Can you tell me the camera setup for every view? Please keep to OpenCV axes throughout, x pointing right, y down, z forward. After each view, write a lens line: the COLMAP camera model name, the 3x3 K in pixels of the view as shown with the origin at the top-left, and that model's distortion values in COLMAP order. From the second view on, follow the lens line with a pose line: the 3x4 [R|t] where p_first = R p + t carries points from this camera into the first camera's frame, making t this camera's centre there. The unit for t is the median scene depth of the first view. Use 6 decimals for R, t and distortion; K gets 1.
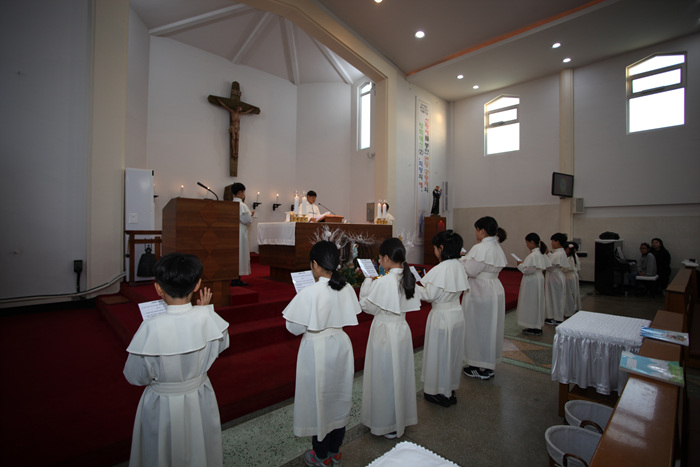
lens RADIAL K [[343.0, 0, 351.4], [0, 343.0, 231.3], [0, 0, 1]] dist [-0.061490, 0.024660]
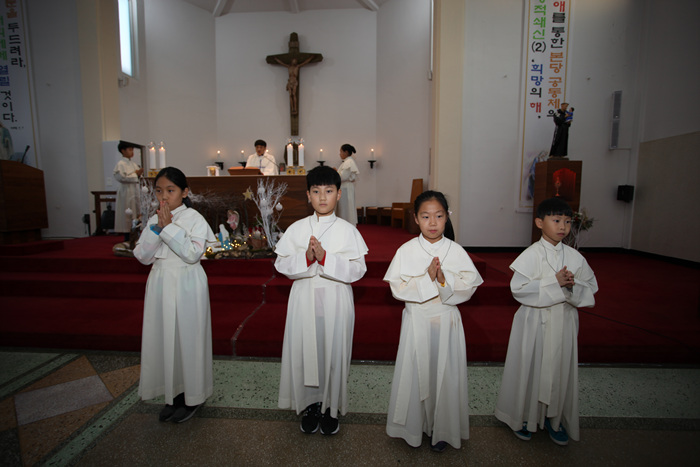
lens RADIAL K [[343.0, 0, 351.9], [0, 343.0, 232.4], [0, 0, 1]] dist [-0.061490, 0.024660]
pose [[0.681012, 0.065987, -0.729293, 0.483465], [0.006612, 0.995337, 0.096233, 0.019562], [0.732243, -0.070357, 0.677400, 0.444525]]
